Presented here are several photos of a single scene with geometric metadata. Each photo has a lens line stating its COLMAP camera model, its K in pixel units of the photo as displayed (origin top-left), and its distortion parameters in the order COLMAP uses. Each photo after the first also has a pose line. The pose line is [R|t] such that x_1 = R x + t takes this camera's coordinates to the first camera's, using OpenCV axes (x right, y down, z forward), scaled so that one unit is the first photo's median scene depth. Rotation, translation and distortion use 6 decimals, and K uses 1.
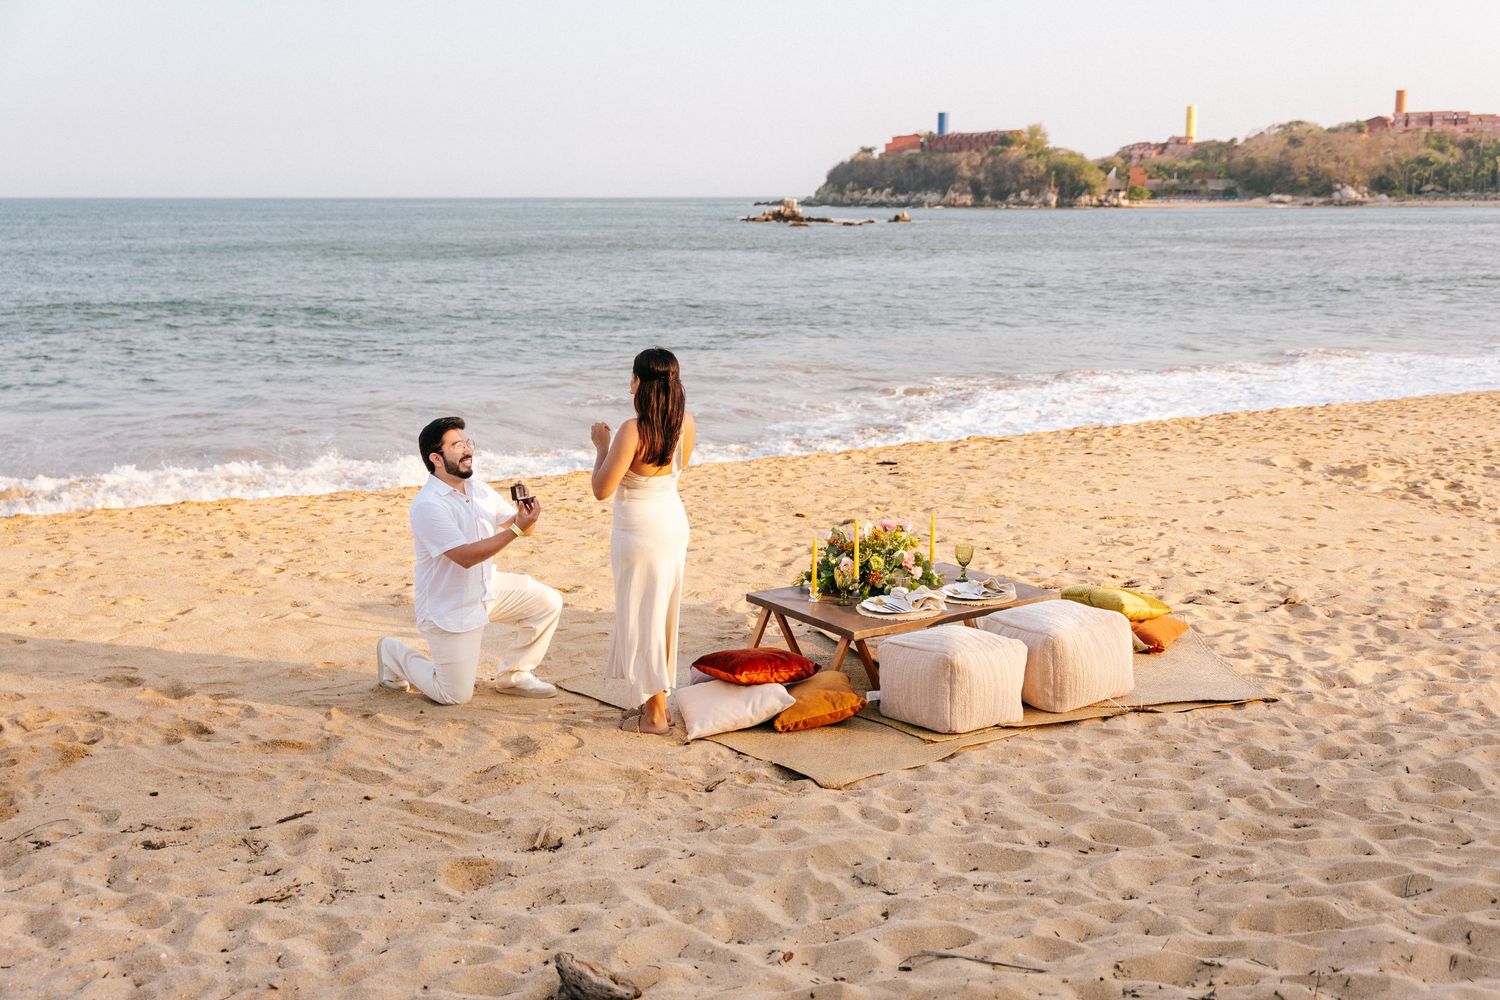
lens RADIAL K [[1600.9, 0, 799.7], [0, 1600.9, 500.3], [0, 0, 1]] dist [-0.003762, 0.016273]
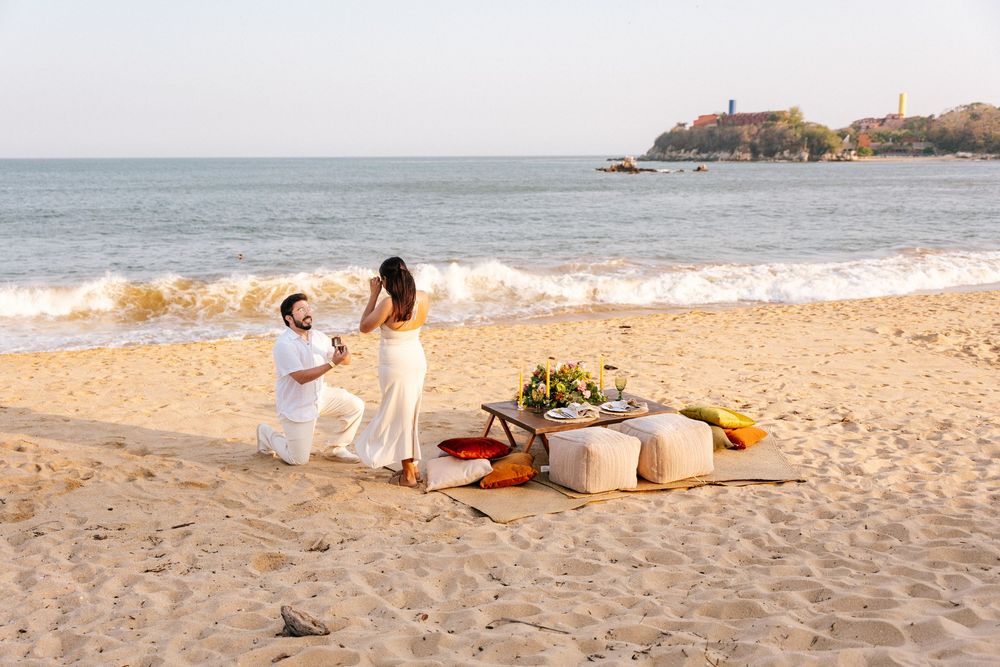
lens RADIAL K [[1033.0, 0, 500.0], [0, 1033.0, 333.5], [0, 0, 1]] dist [-0.002377, 0.018640]
pose [[0.990997, 0.018948, -0.132537, 0.118250], [-0.021120, 0.999664, -0.014999, 0.001830], [0.132208, 0.017663, 0.991065, -0.037356]]
